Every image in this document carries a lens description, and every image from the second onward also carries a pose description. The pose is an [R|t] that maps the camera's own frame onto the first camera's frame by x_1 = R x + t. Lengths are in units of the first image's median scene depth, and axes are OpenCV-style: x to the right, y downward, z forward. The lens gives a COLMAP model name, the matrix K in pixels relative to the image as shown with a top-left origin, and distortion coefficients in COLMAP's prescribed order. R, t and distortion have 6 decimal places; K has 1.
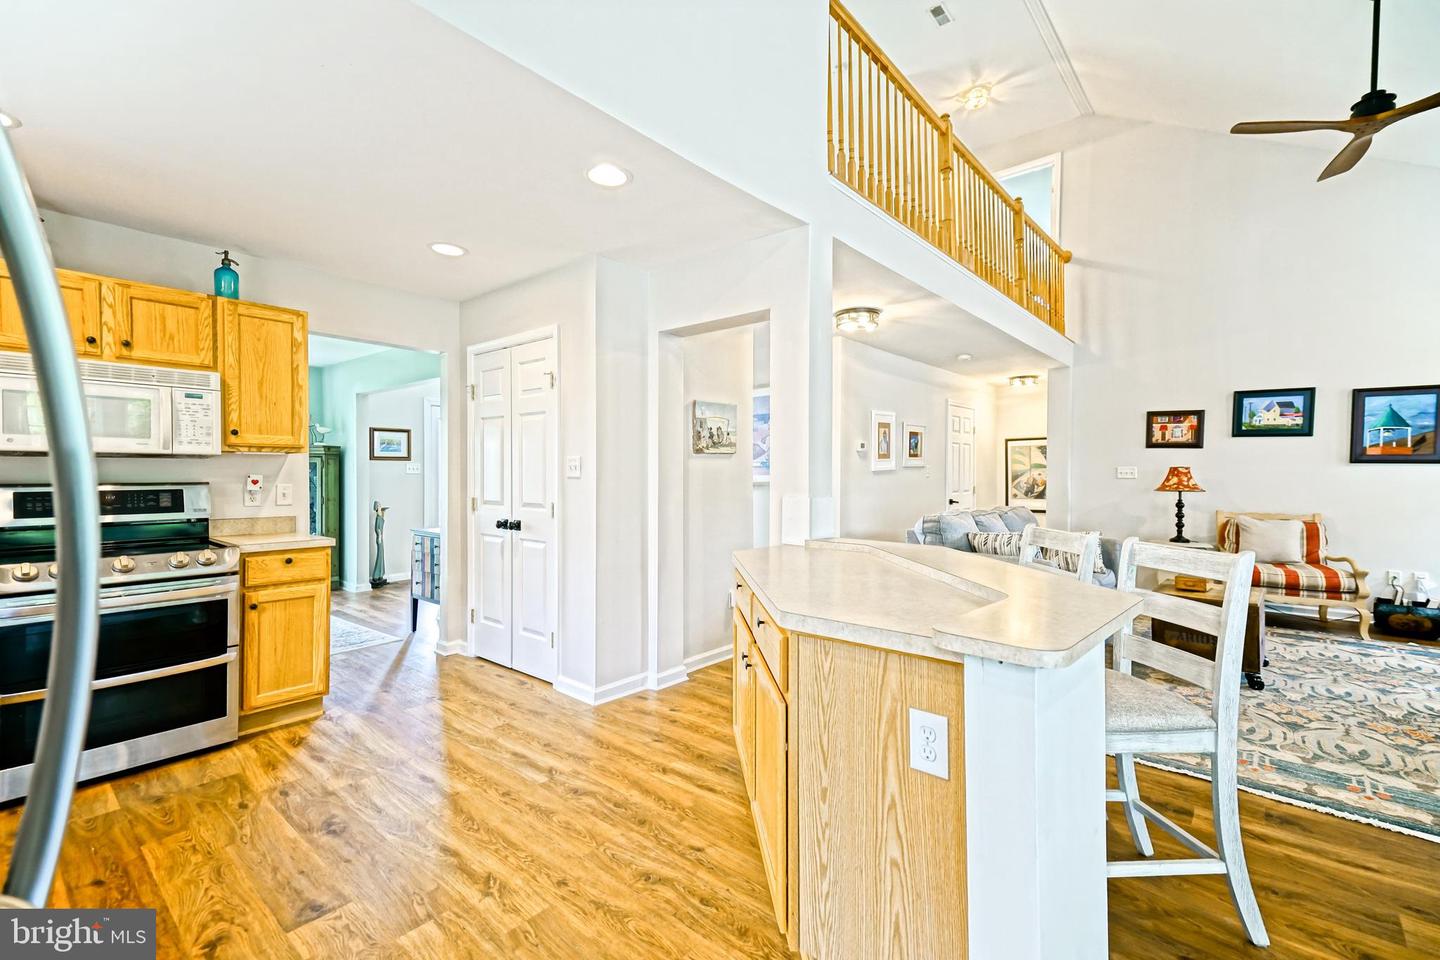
lens RADIAL K [[628.0, 0, 718.3], [0, 628.0, 480.2], [0, 0, 1]] dist [0.026571, -0.000097]
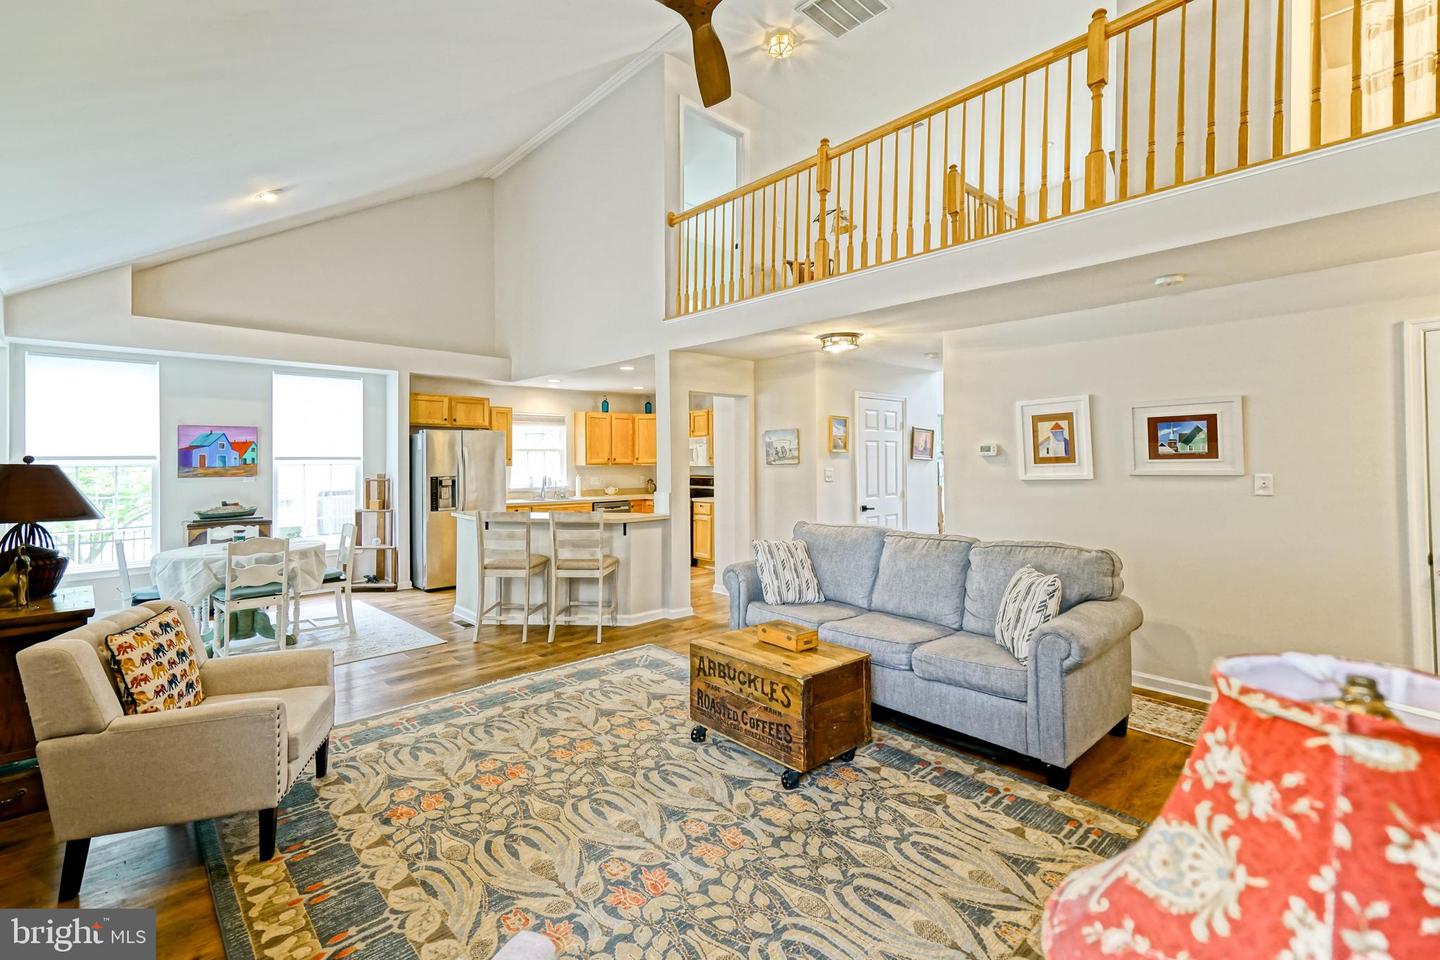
lens RADIAL K [[649.7, 0, 693.3], [0, 649.7, 452.6], [0, 0, 1]] dist [0.049864, -0.000046]
pose [[-0.128329, -0.012387, -0.991654, 1.670231], [-0.005870, 0.999914, -0.011731, -0.055254], [0.991714, 0.004315, -0.128390, 1.068612]]
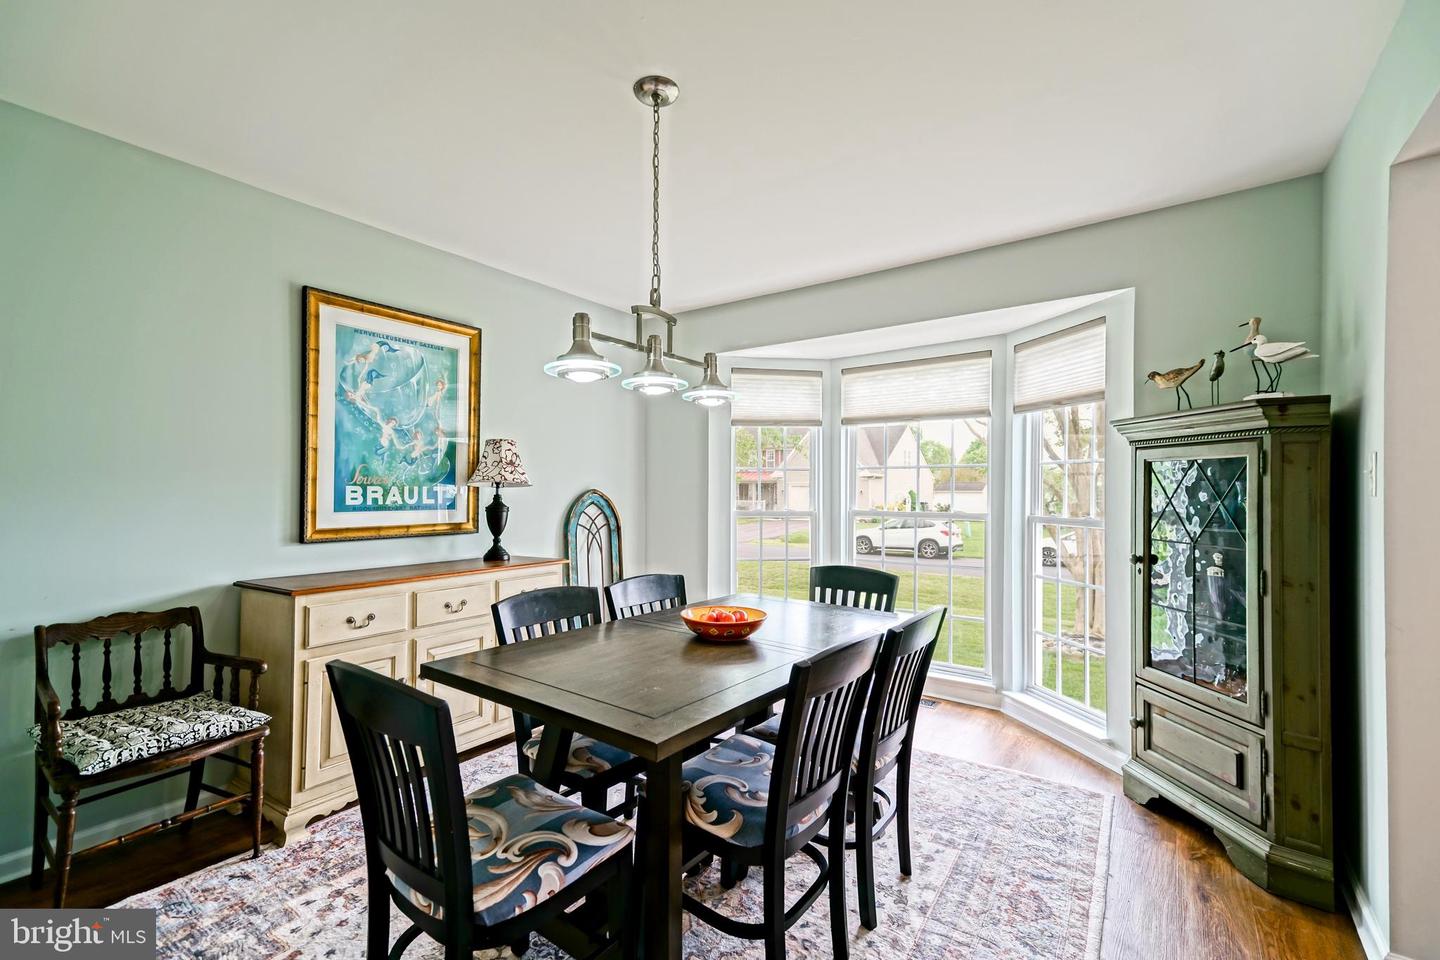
lens RADIAL K [[628.0, 0, 718.3], [0, 628.0, 480.2], [0, 0, 1]] dist [0.026571, -0.000097]
pose [[0.070189, -0.008915, -0.997494, -0.596089], [-0.015615, 0.999828, -0.010035, -0.017677], [0.997412, 0.016280, 0.070037, 1.270741]]
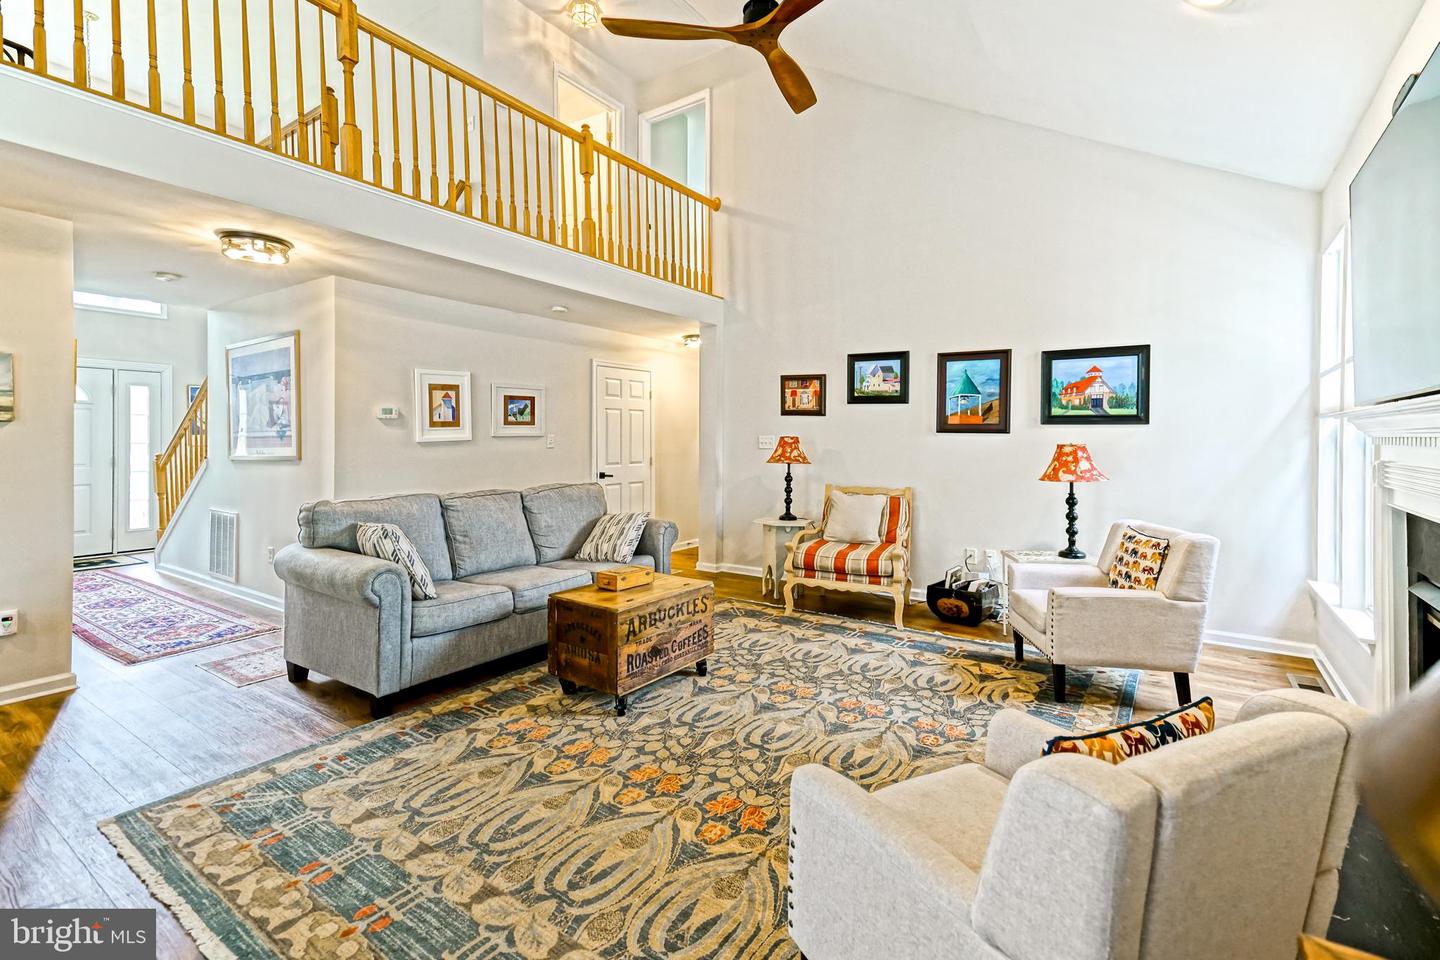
lens RADIAL K [[634.2, 0, 731.7], [0, 634.2, 440.3], [0, 0, 1]] dist [0.037912, 0.000293]
pose [[0.994649, -0.002023, 0.103293, 0.862644], [0.002908, 0.999960, -0.008419, -0.013111], [-0.103272, 0.008674, 0.994615, 0.172586]]
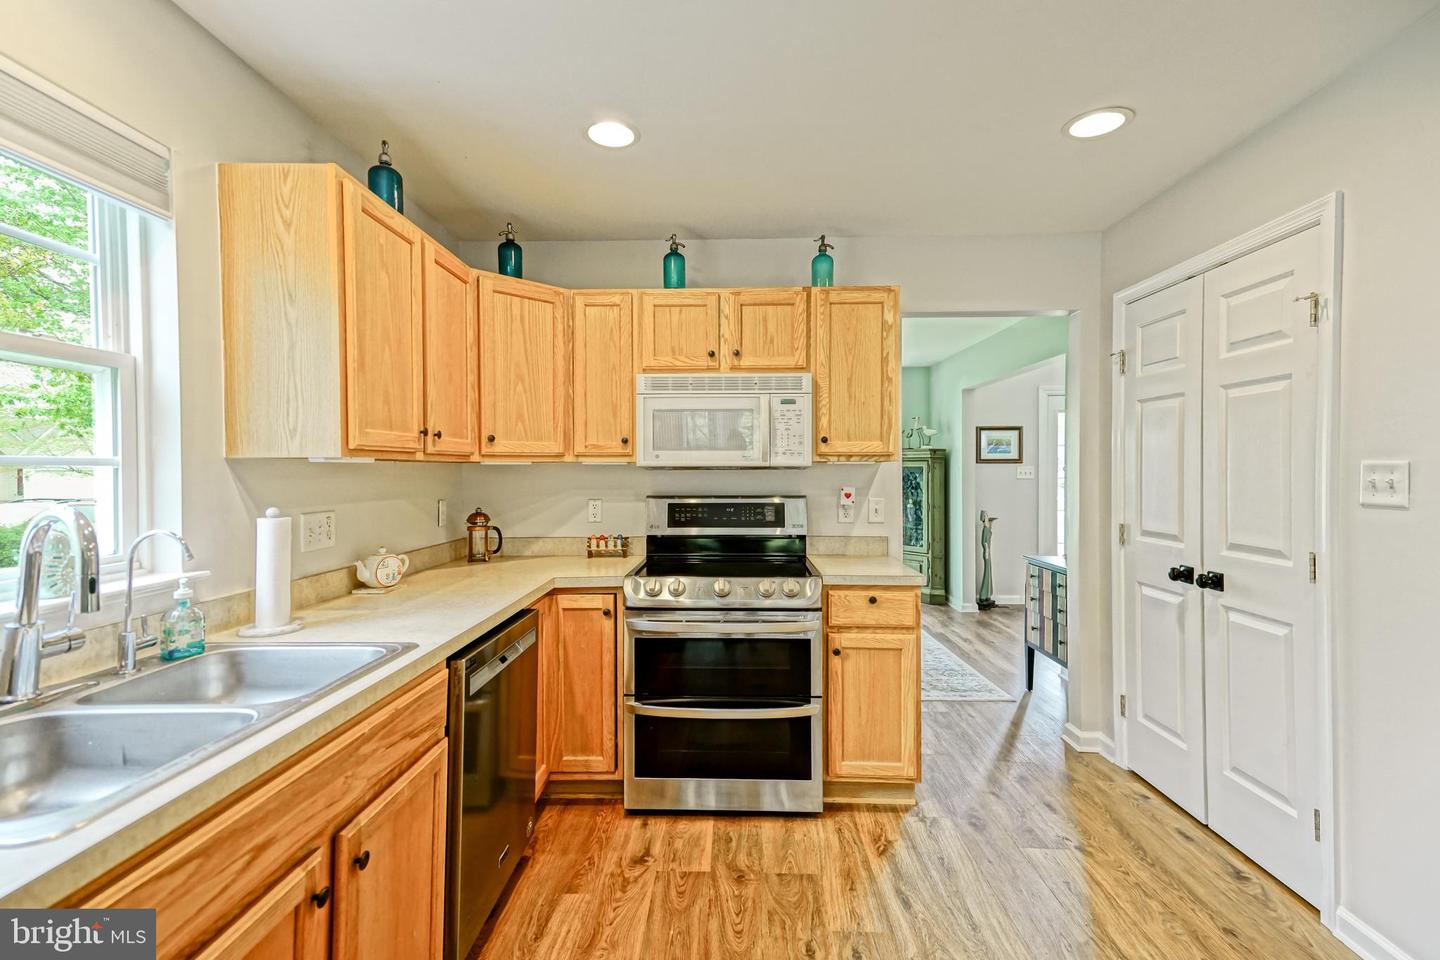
lens RADIAL K [[640.6, 0, 717.5], [0, 640.6, 473.3], [0, 0, 1]] dist [0.047137, -0.000007]
pose [[0.629292, -0.000517, -0.777169, -0.142935], [-0.006078, 0.999966, -0.005587, -0.019823], [0.777145, 0.008240, 0.629267, 0.280770]]
